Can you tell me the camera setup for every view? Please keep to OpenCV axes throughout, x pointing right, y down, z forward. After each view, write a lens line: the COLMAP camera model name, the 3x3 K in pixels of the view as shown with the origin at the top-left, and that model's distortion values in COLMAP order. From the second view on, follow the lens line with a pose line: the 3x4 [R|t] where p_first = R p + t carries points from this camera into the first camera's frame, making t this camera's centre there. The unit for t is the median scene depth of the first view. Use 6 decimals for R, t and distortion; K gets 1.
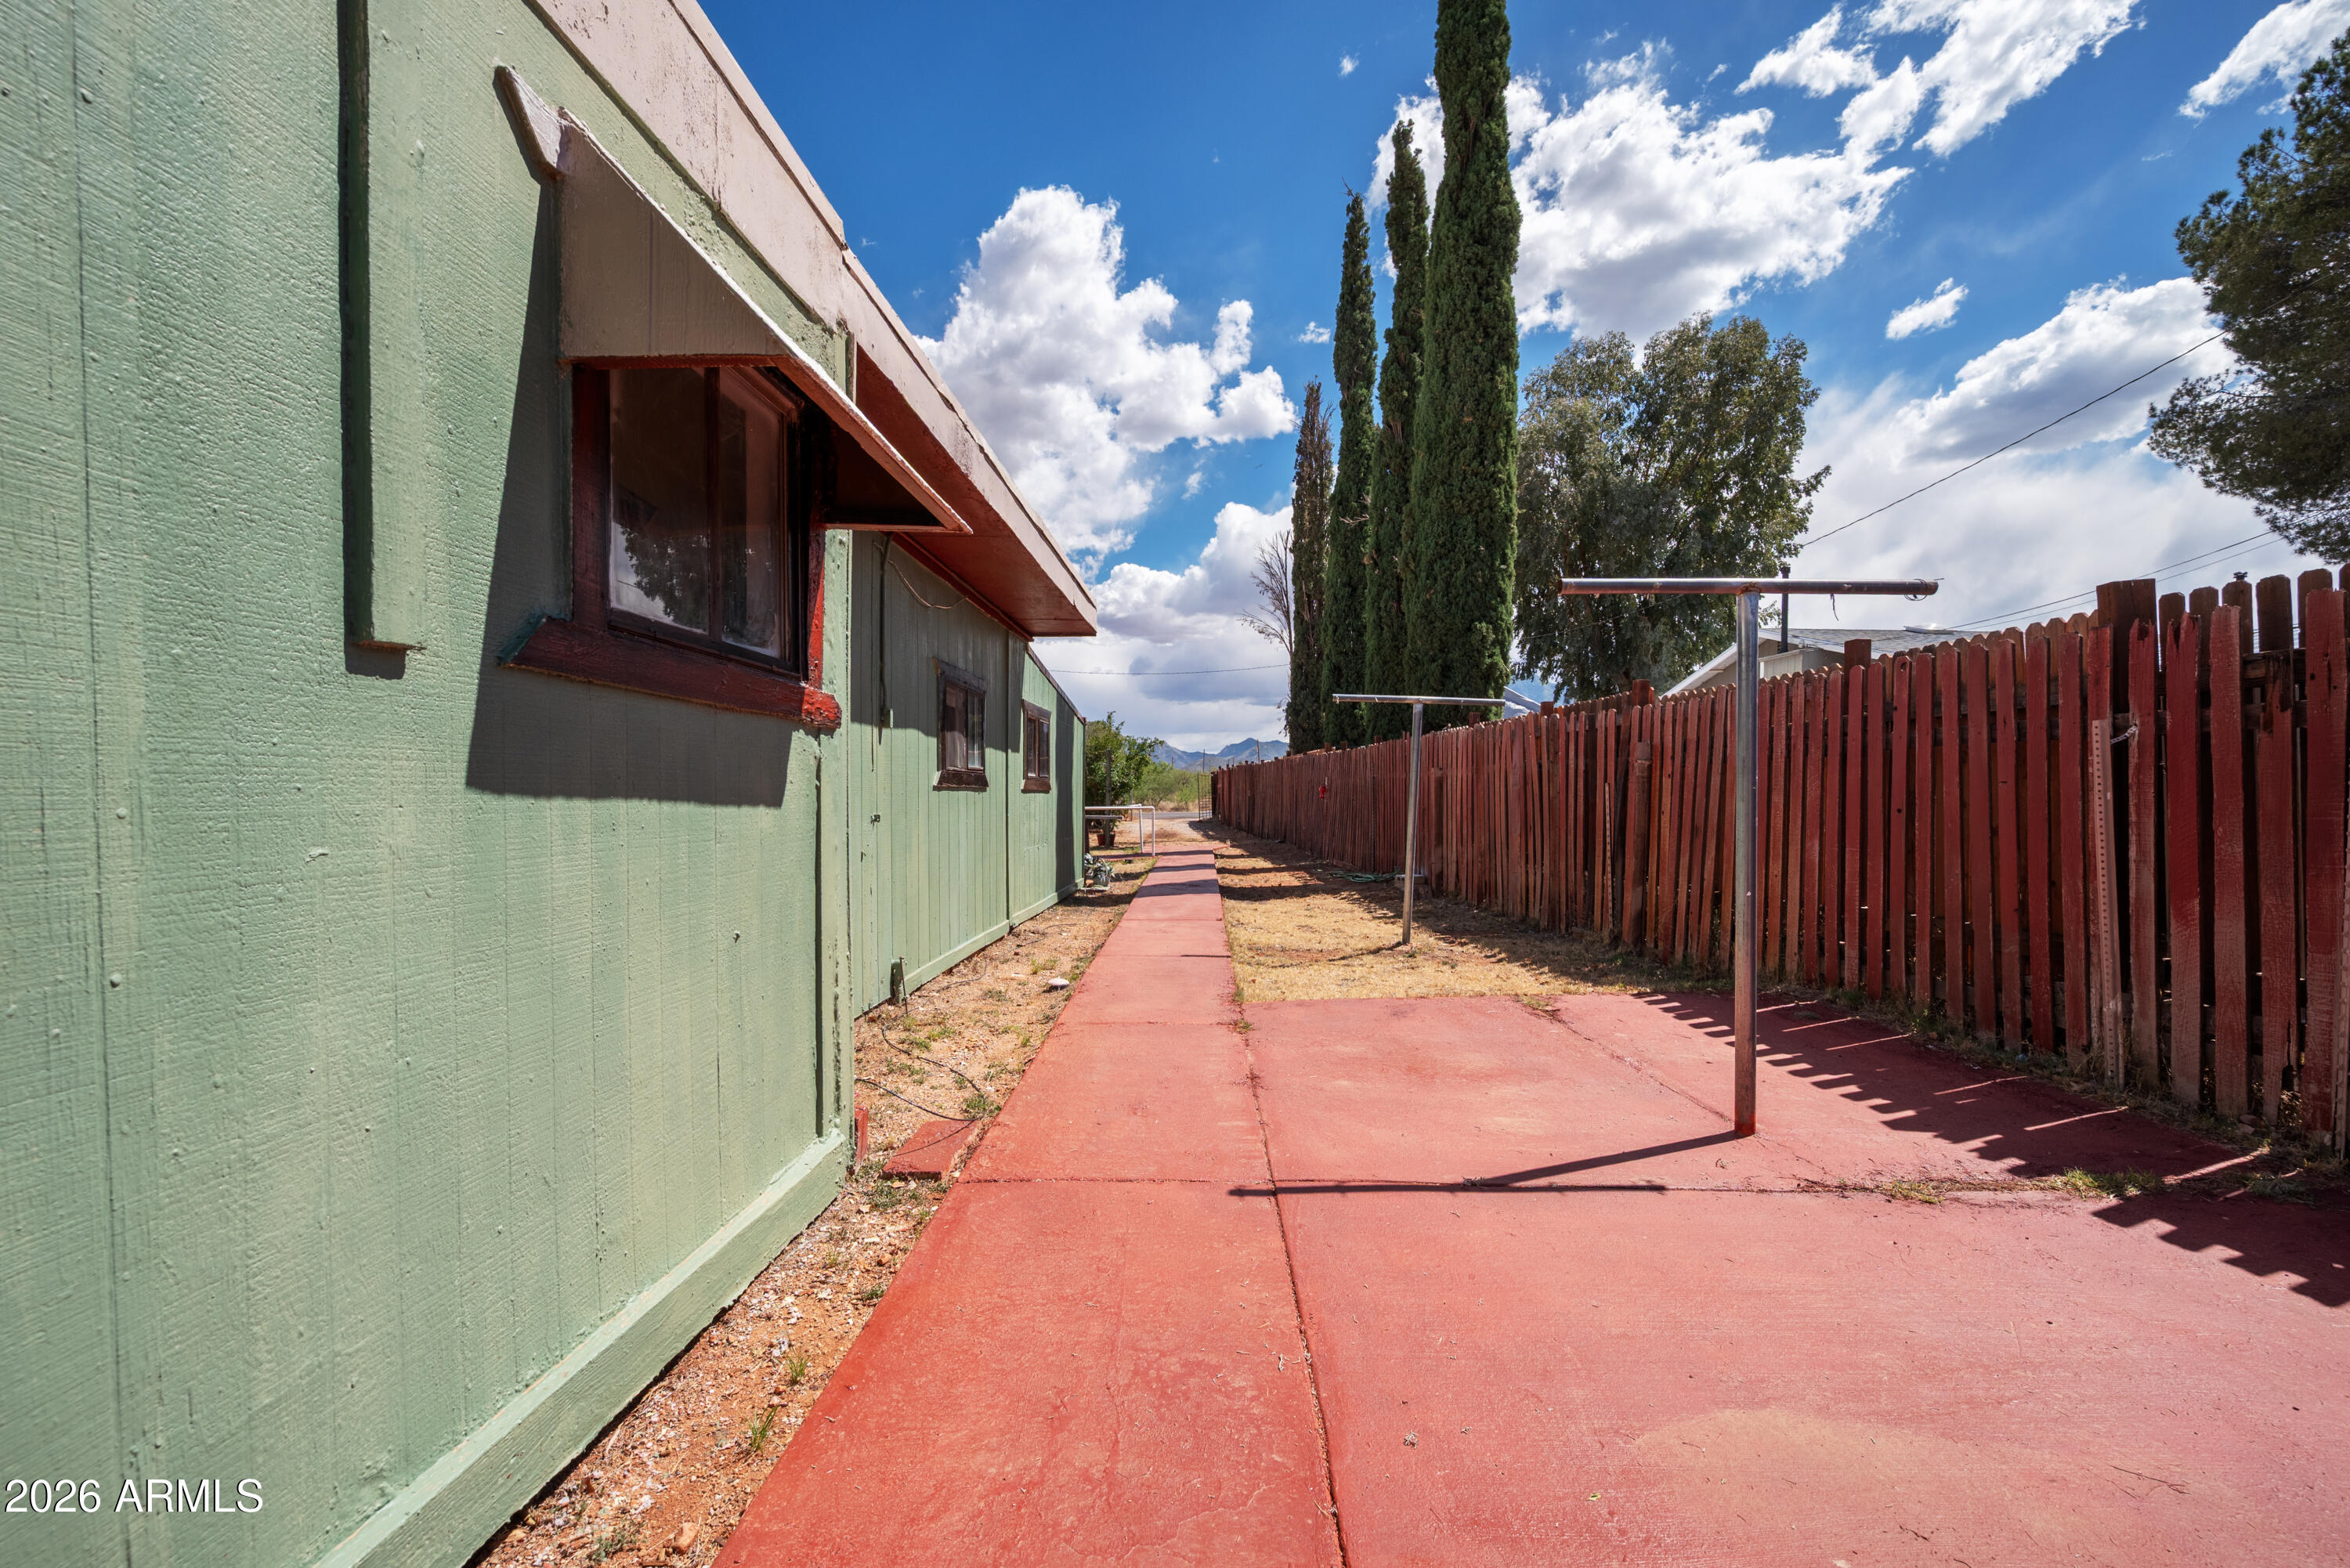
lens RADIAL K [[948.6, 0, 1173.2], [0, 948.6, 797.2], [0, 0, 1]] dist [0.000846, 0.000323]
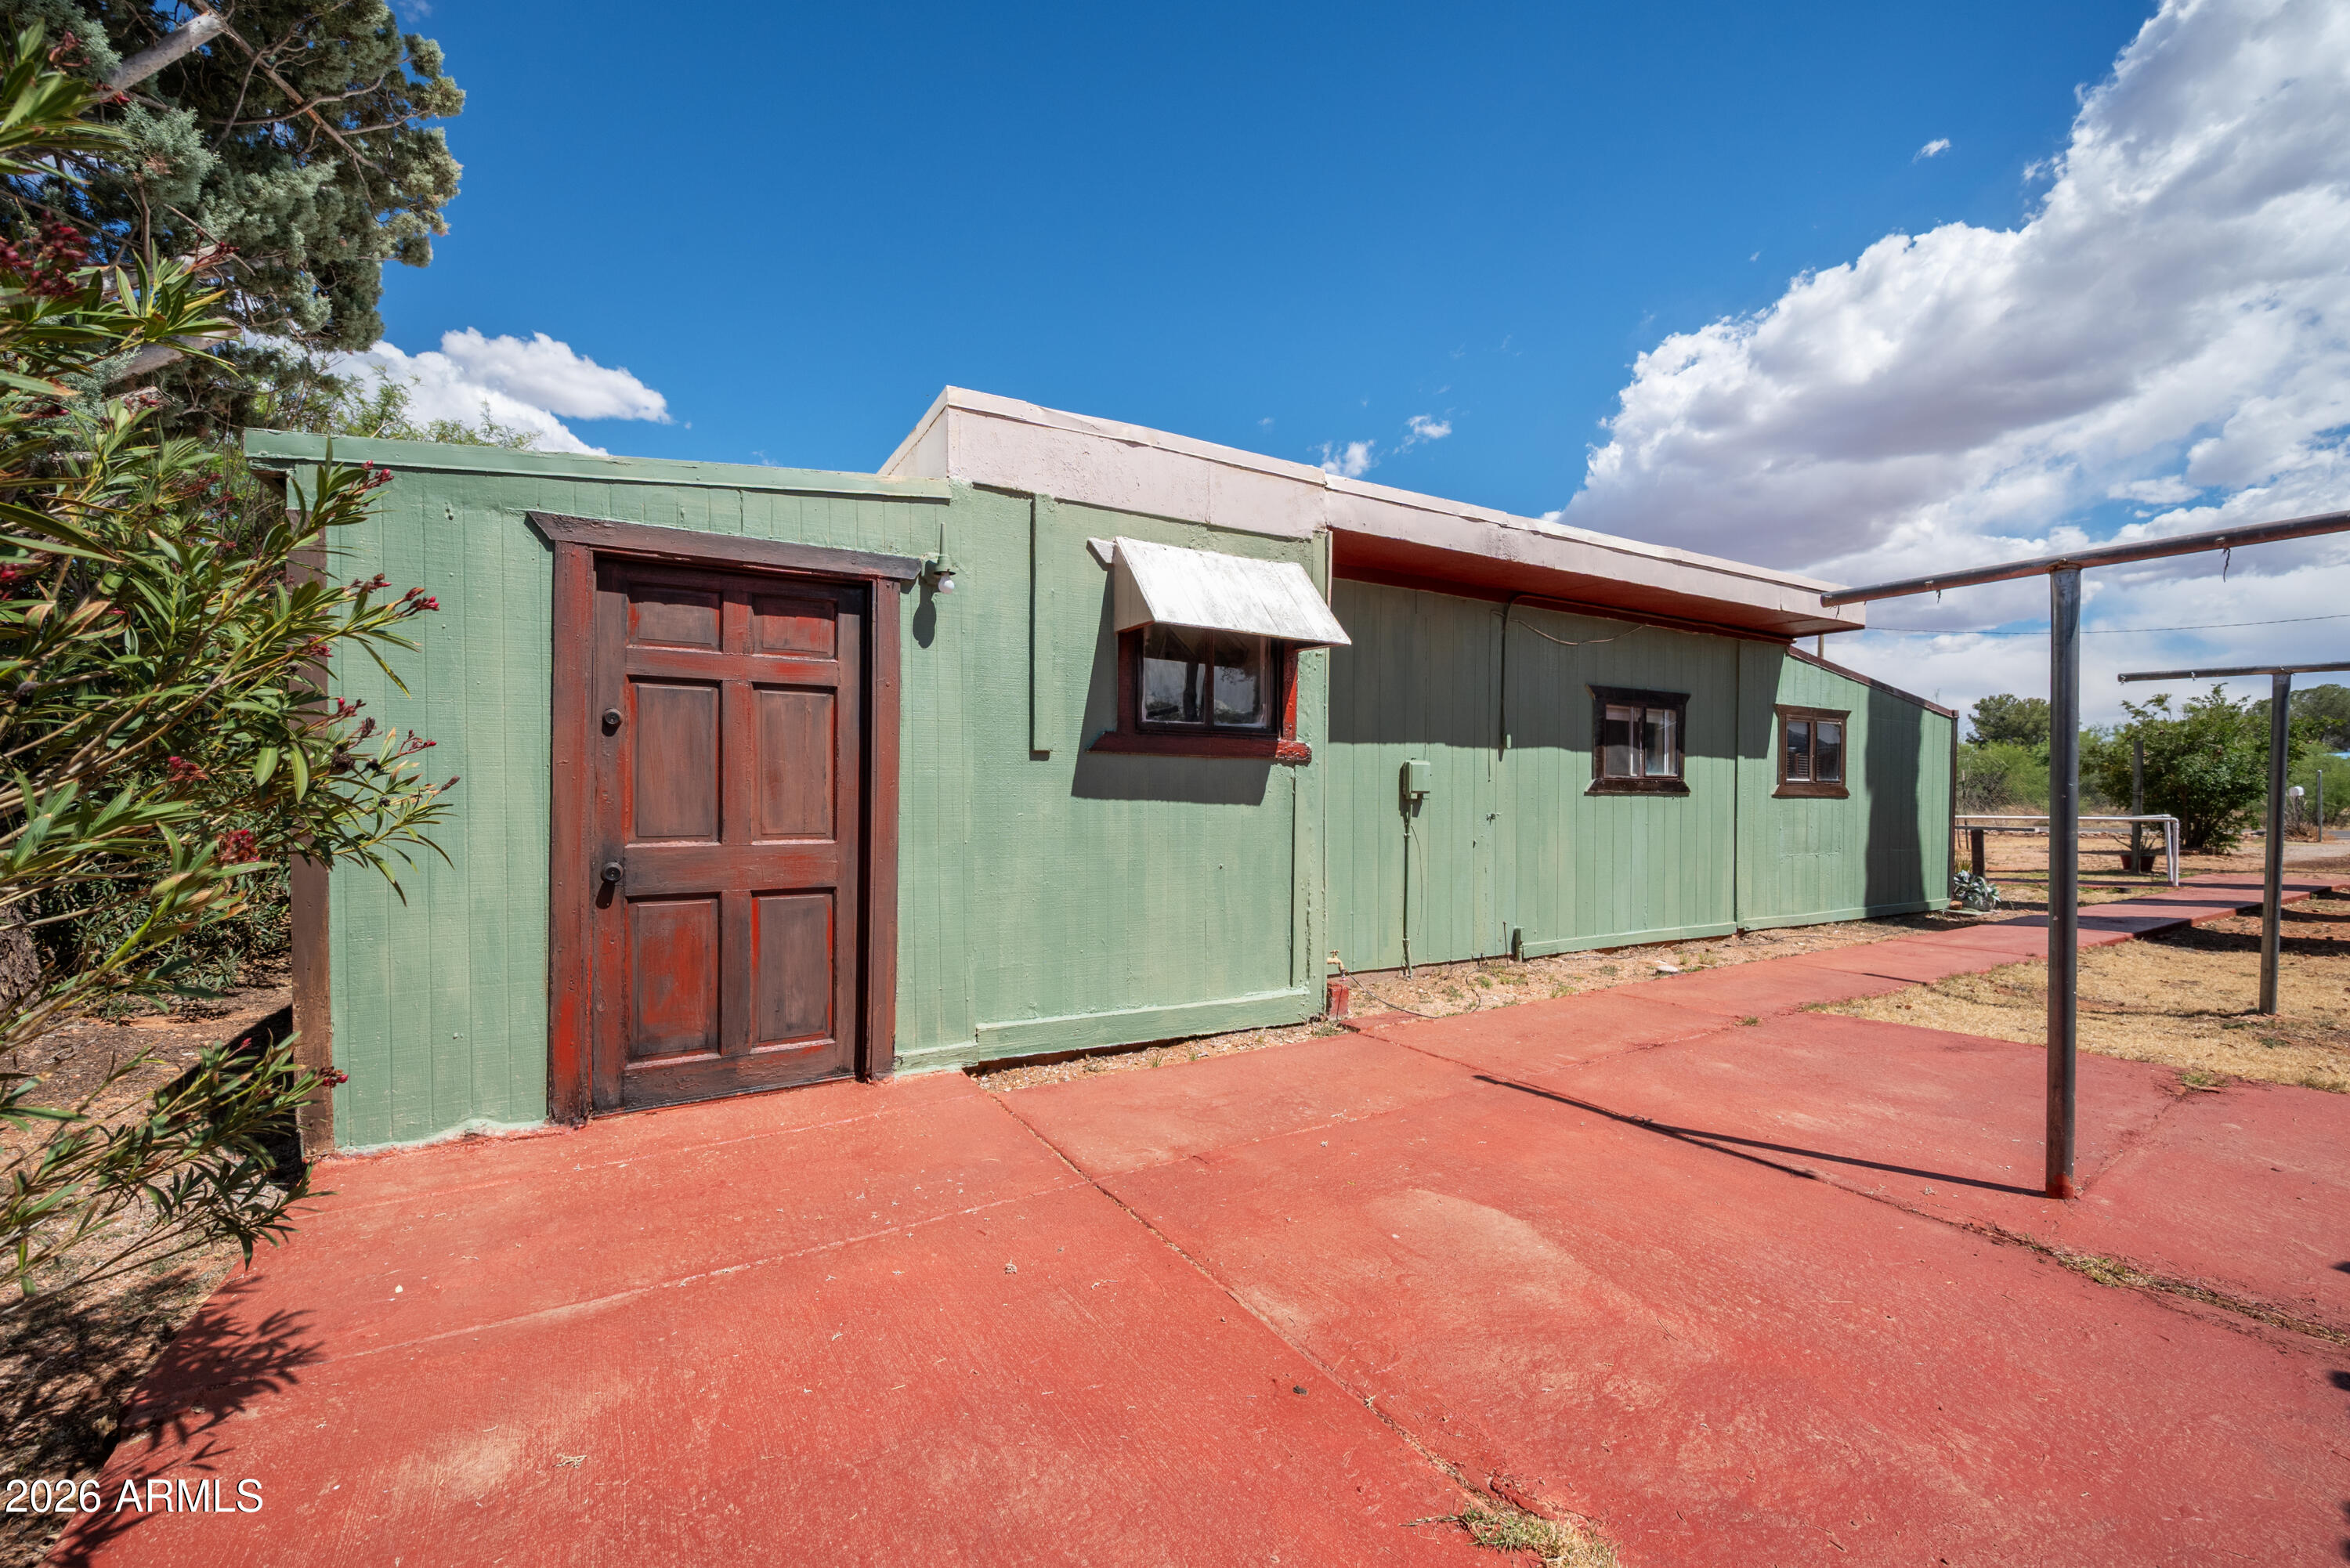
lens RADIAL K [[948.6, 0, 1187.1], [0, 948.6, 791.2], [0, 0, 1]] dist [0.000846, 0.000323]
pose [[0.540499, -0.000996, -0.841344, 1.058786], [-0.006829, 0.999961, -0.005571, -0.005766], [0.841317, 0.008757, 0.540472, -0.157441]]
